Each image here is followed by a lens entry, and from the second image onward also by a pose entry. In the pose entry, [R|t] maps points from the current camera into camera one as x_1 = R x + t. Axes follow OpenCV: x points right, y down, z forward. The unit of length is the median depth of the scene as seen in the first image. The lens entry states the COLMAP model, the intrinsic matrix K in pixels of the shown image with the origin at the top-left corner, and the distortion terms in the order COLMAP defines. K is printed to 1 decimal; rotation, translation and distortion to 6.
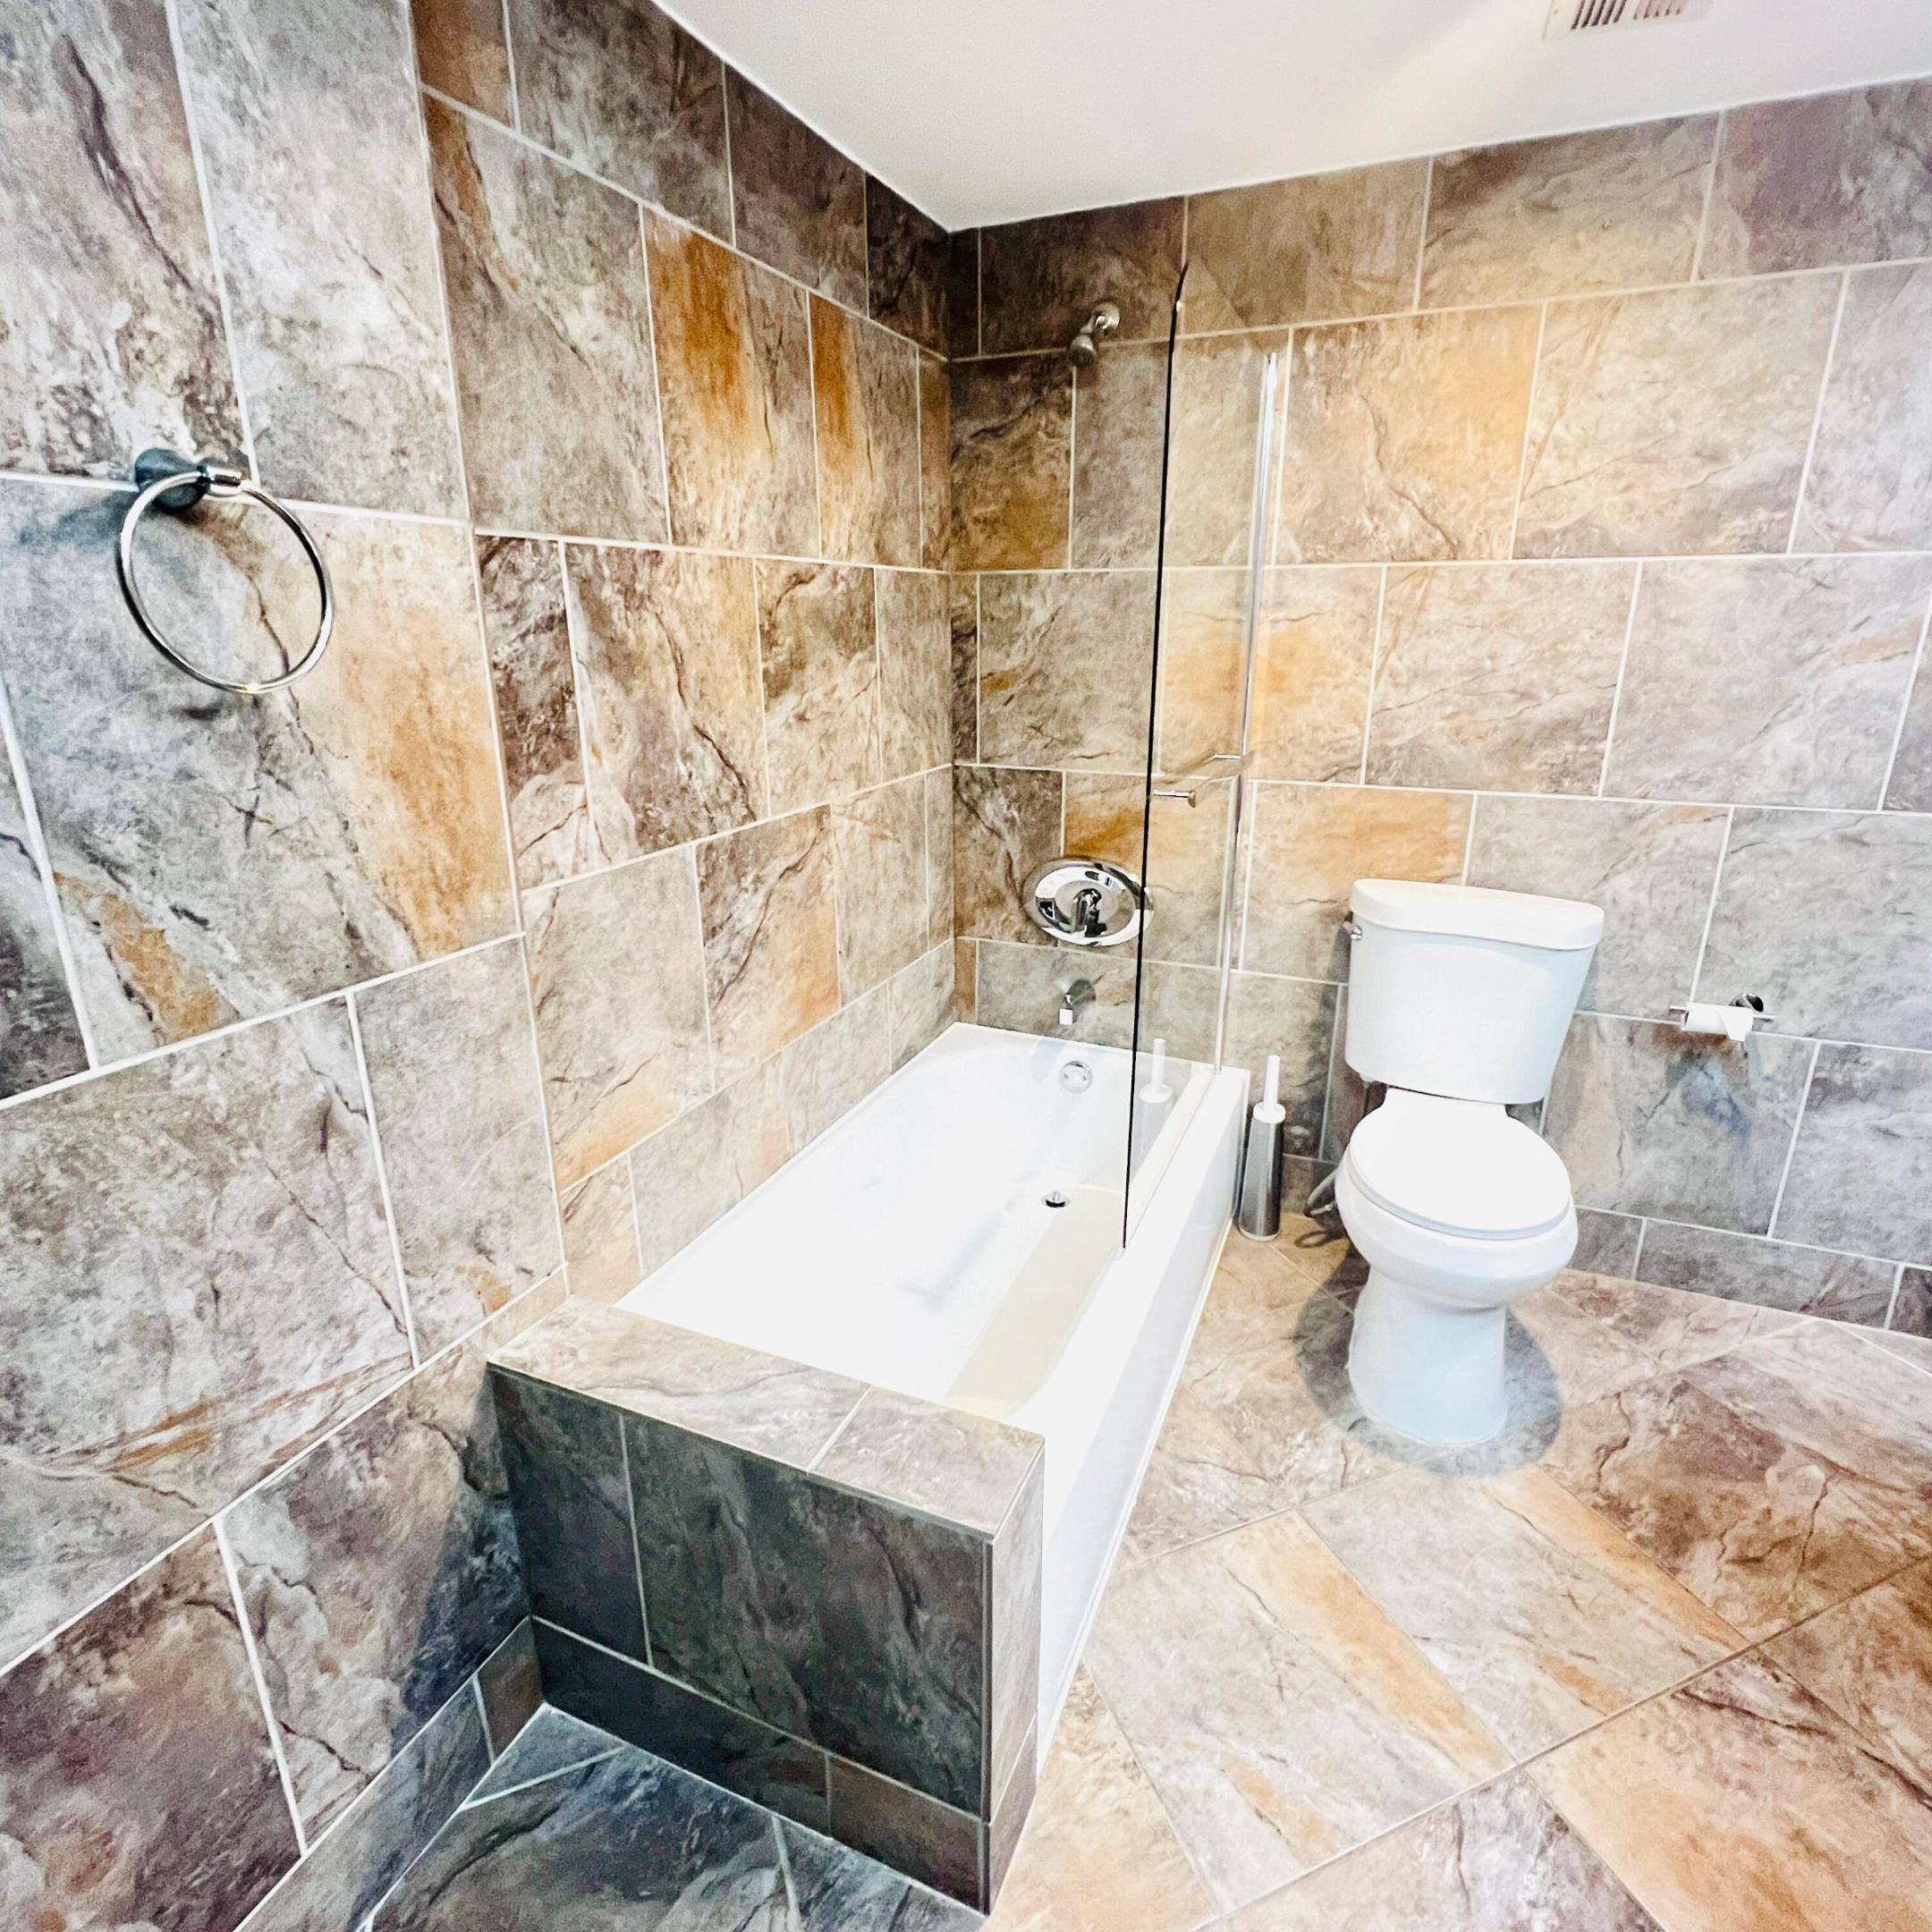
lens RADIAL K [[1069.6, 0, 963.0], [0, 1069.6, 961.6], [0, 0, 1]] dist [-0.004128, 0.001834]
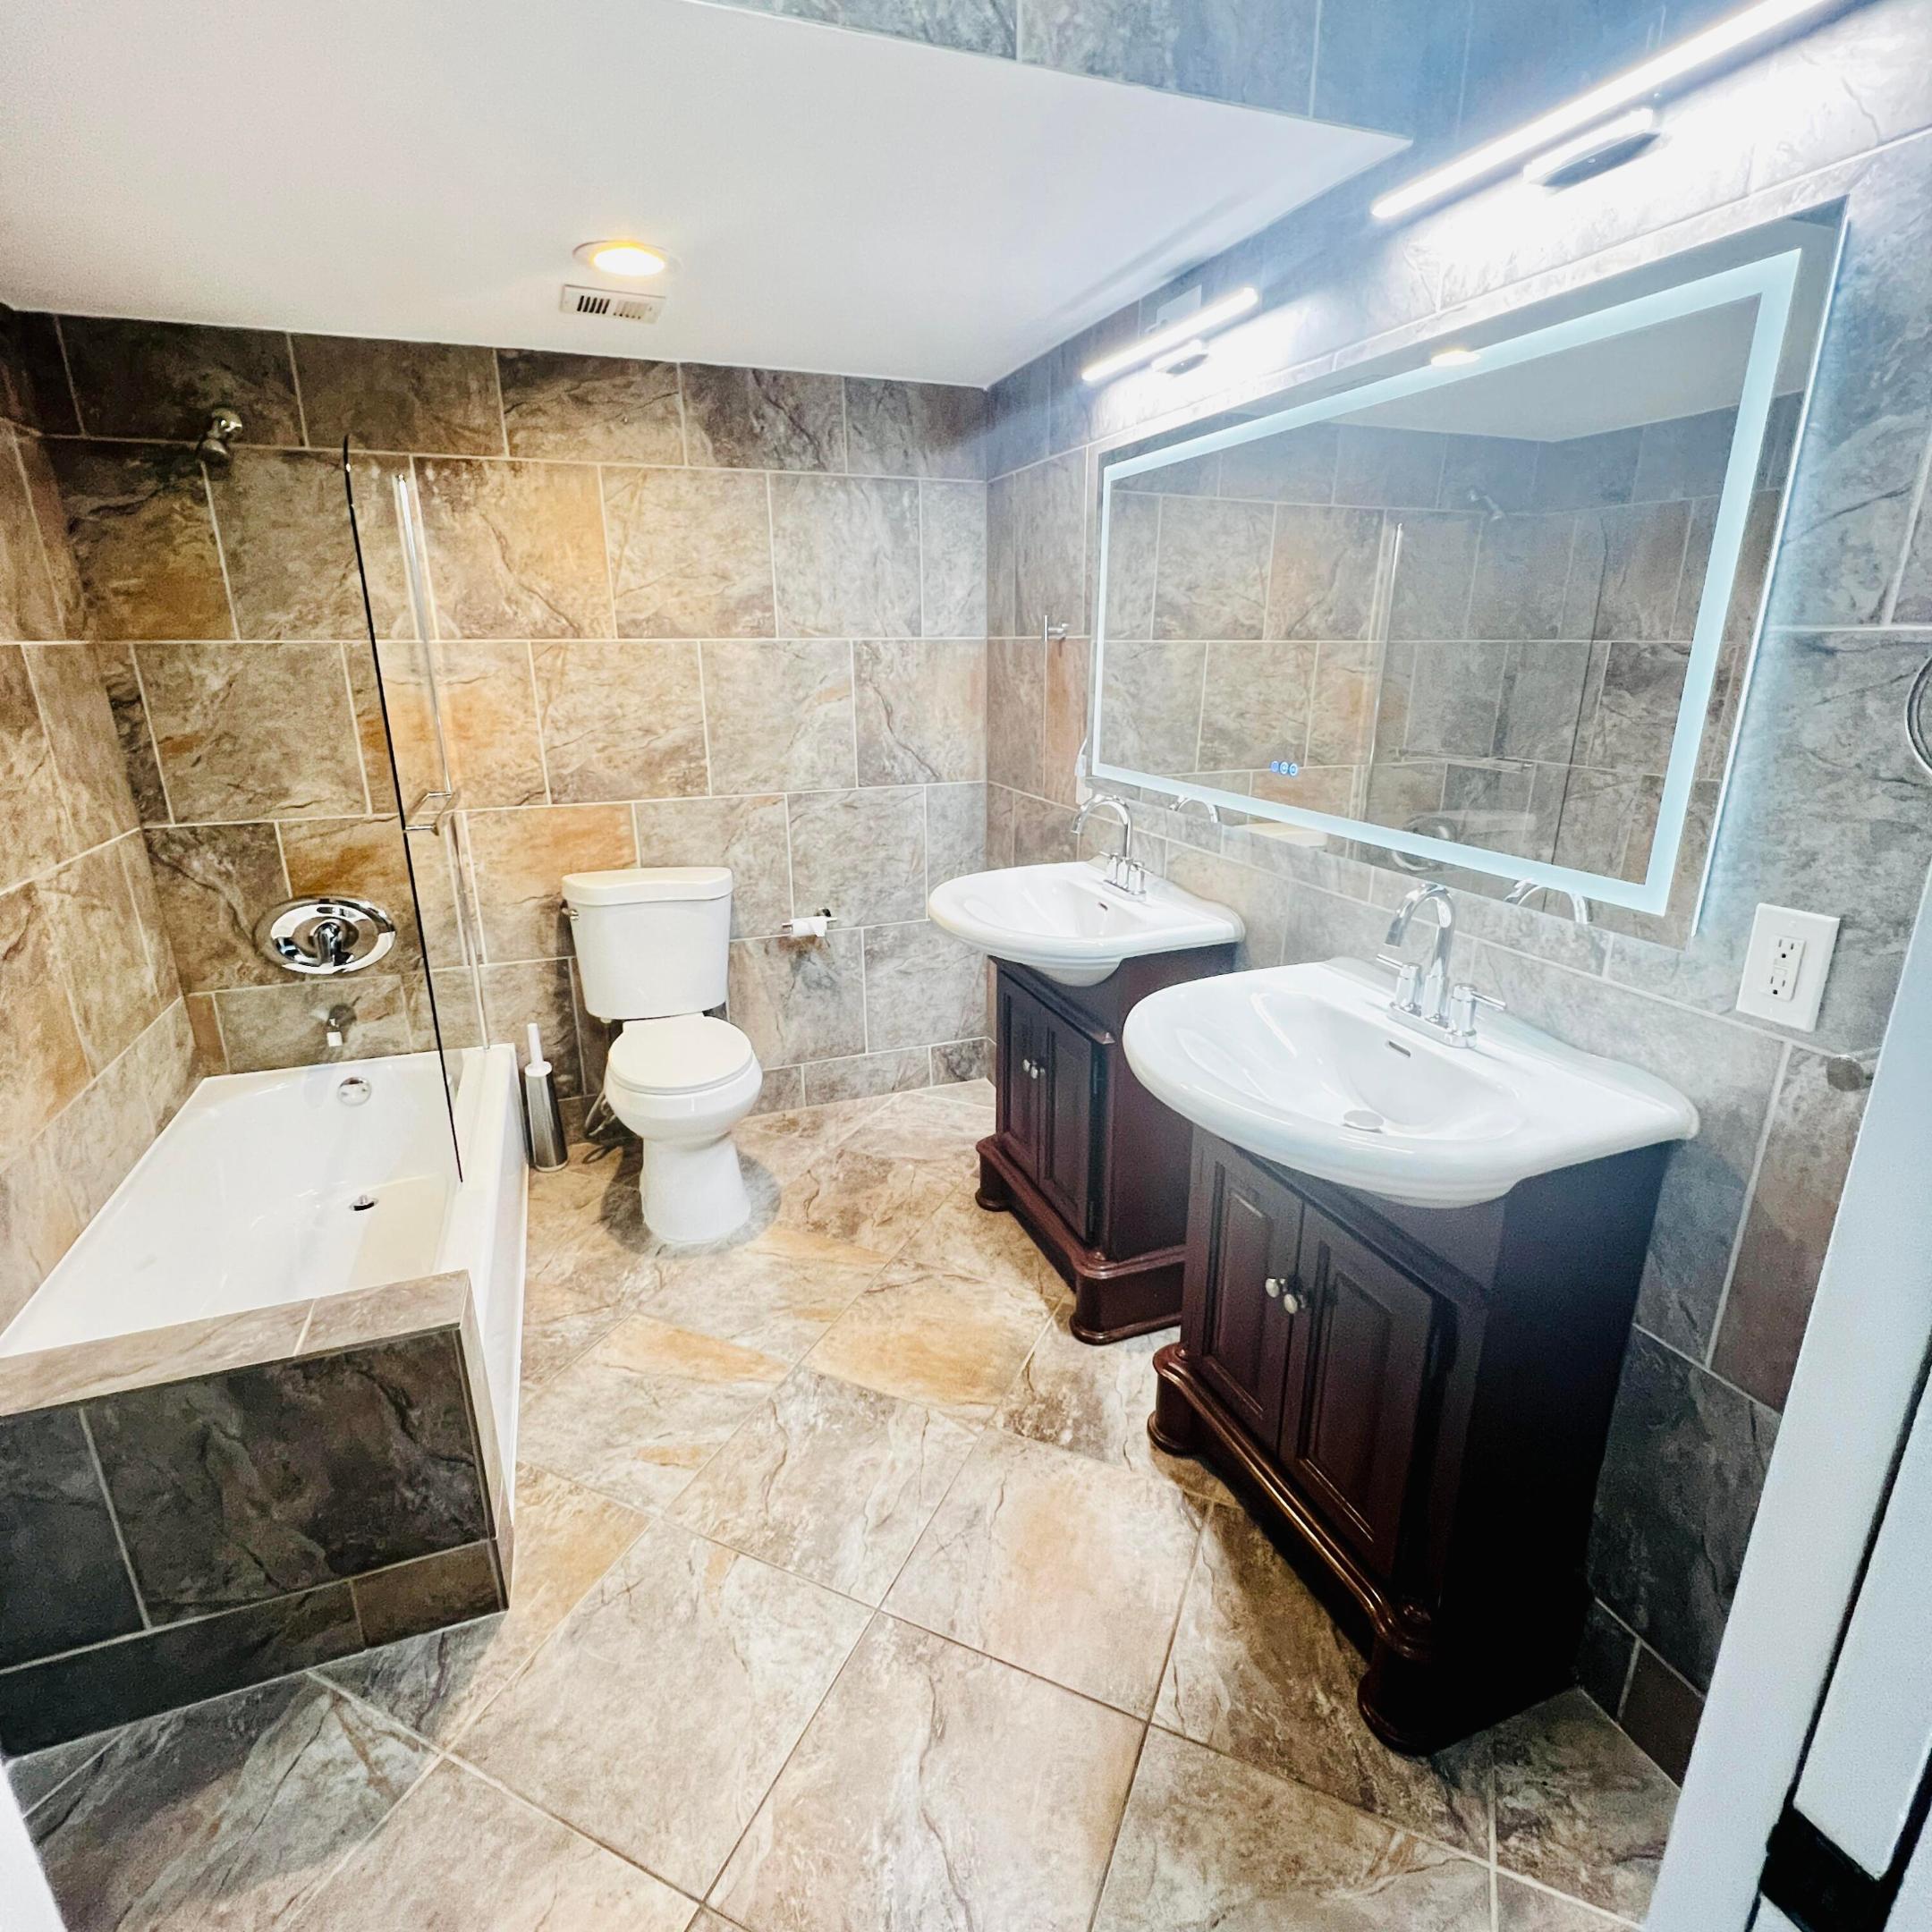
lens RADIAL K [[1023.5, 0, 967.0], [0, 1023.5, 958.7], [0, 0, 1]] dist [-0.001804, -0.000040]
pose [[0.716898, -0.206815, 0.665796, -0.145886], [0.213335, 0.974254, 0.072921, 0.039351], [-0.663736, 0.089760, 0.742562, -0.277893]]
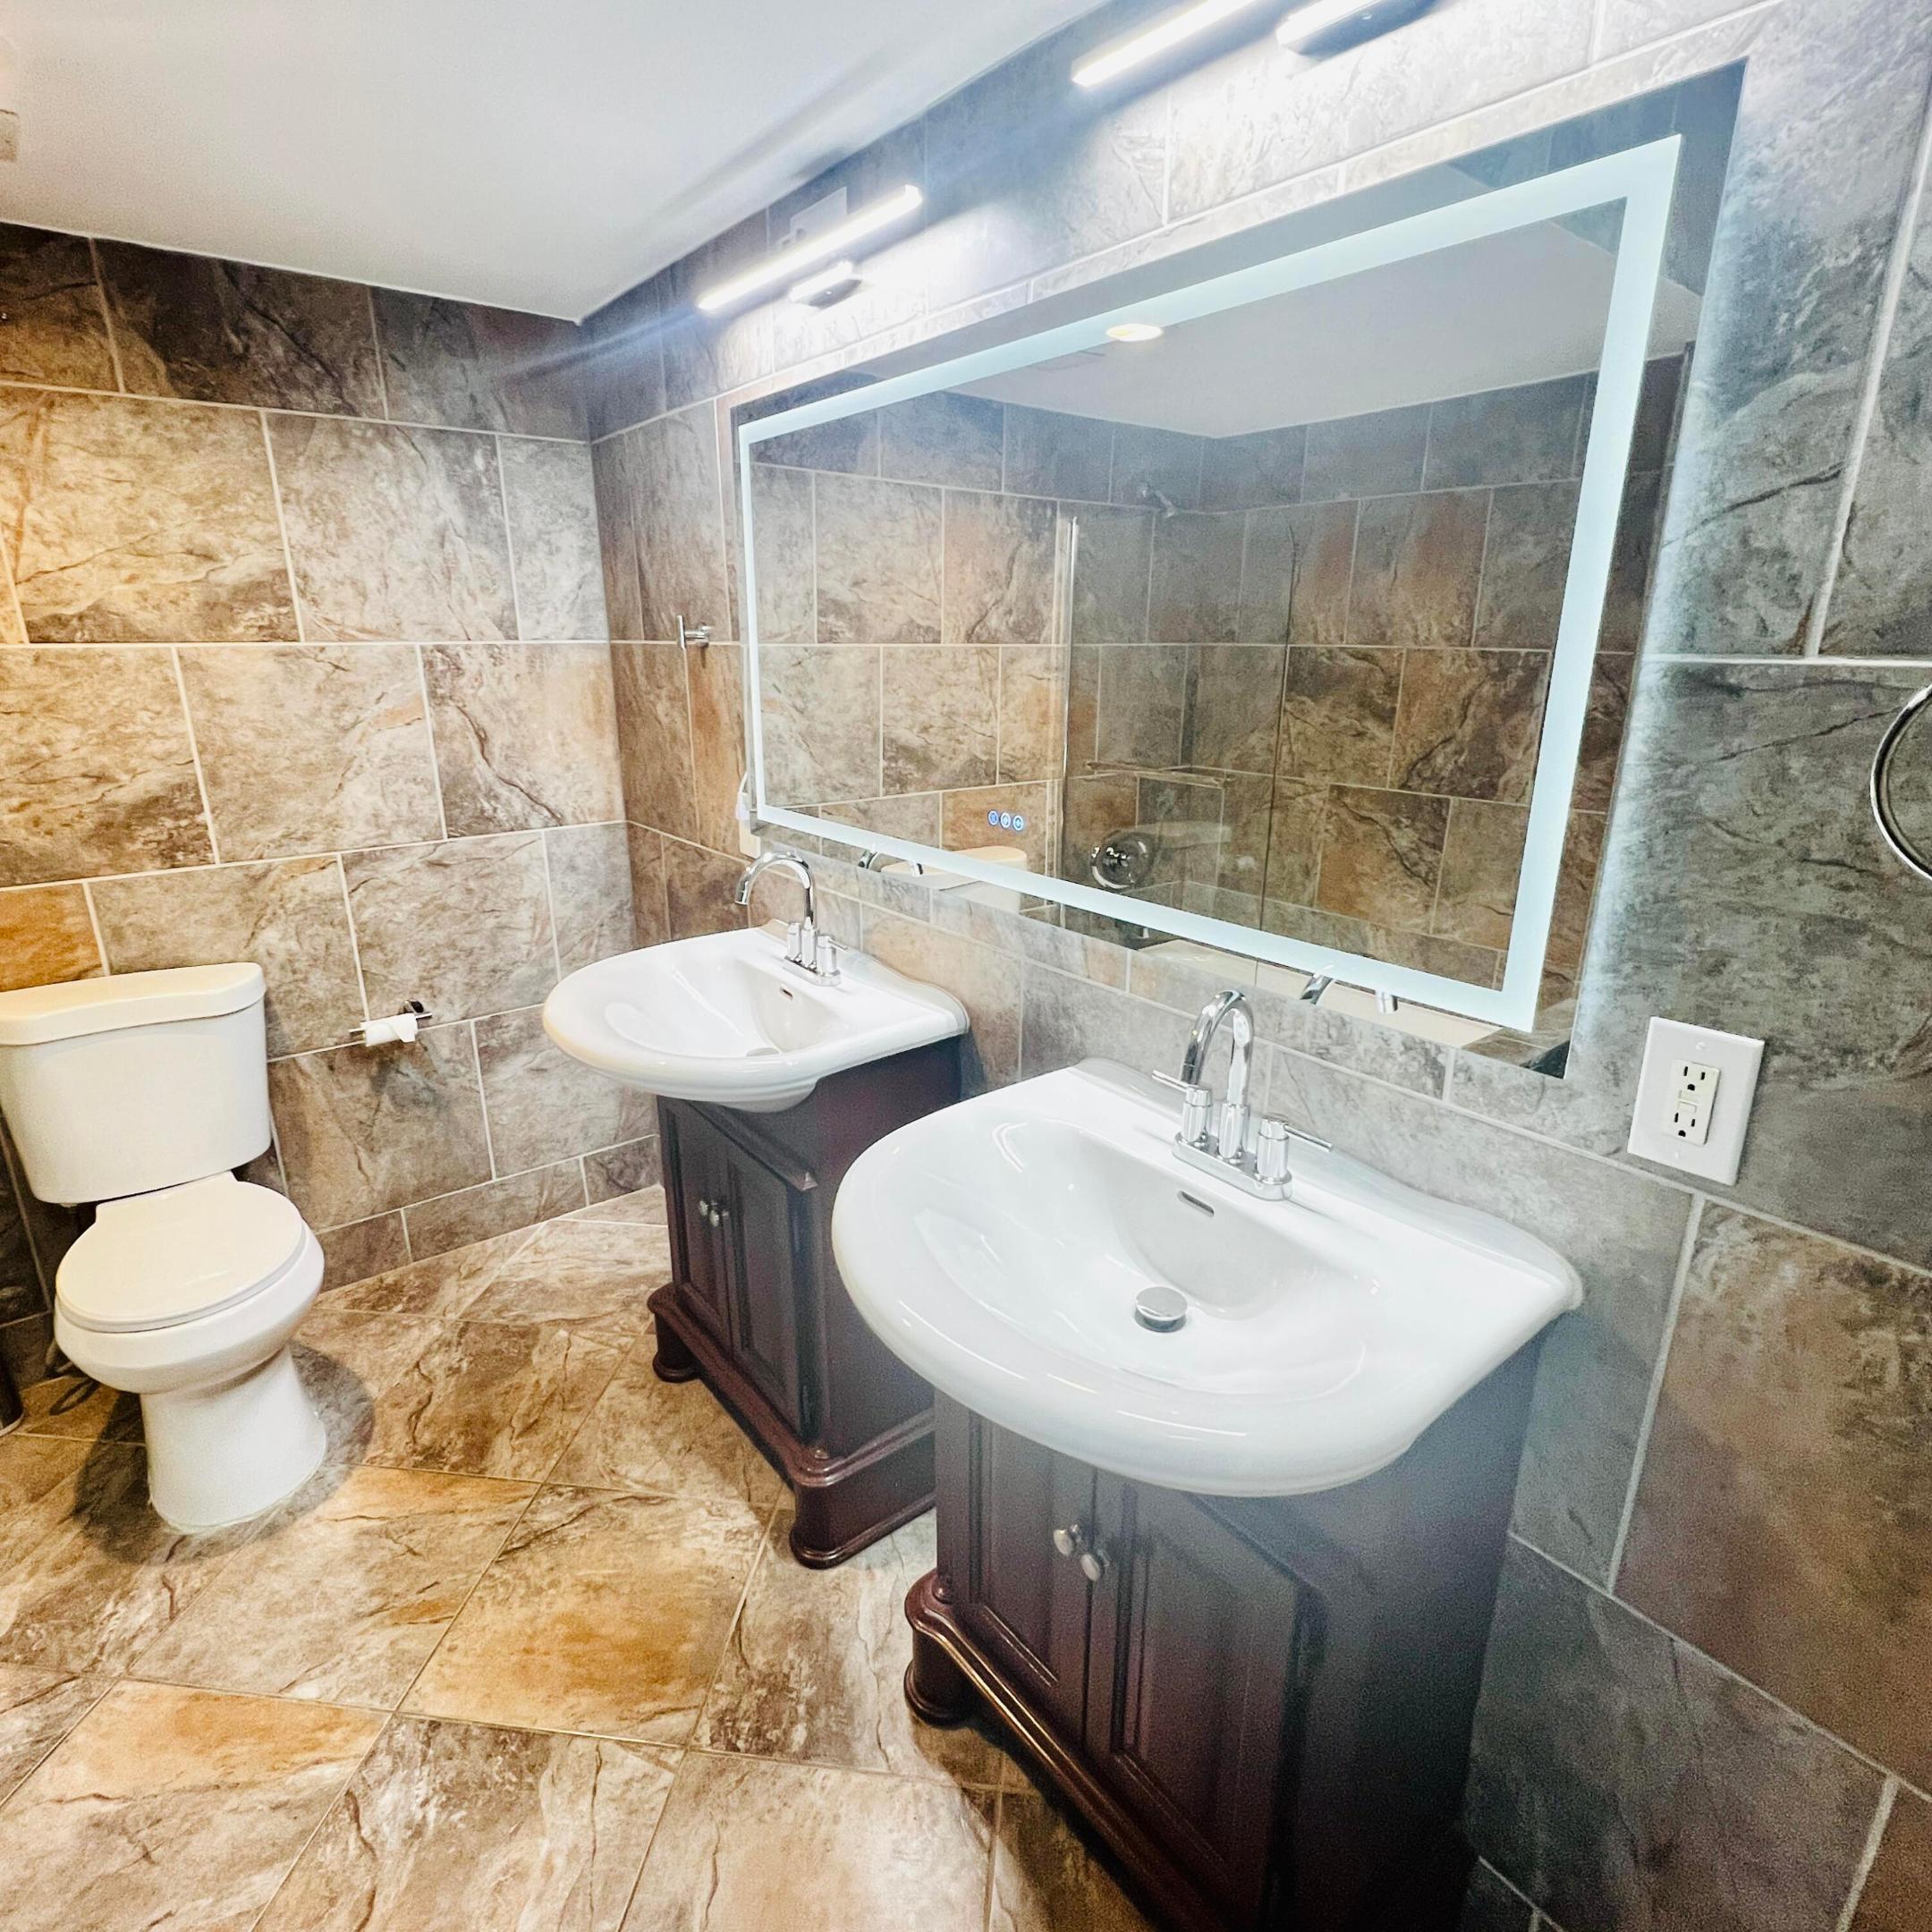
lens RADIAL K [[1069.6, 0, 963.0], [0, 1069.6, 961.6], [0, 0, 1]] dist [-0.004128, 0.001834]
pose [[0.474170, -0.254826, 0.842749, 0.028466], [0.265257, 0.954071, 0.139240, -0.013502], [-0.839525, 0.157522, 0.519986, -0.154506]]
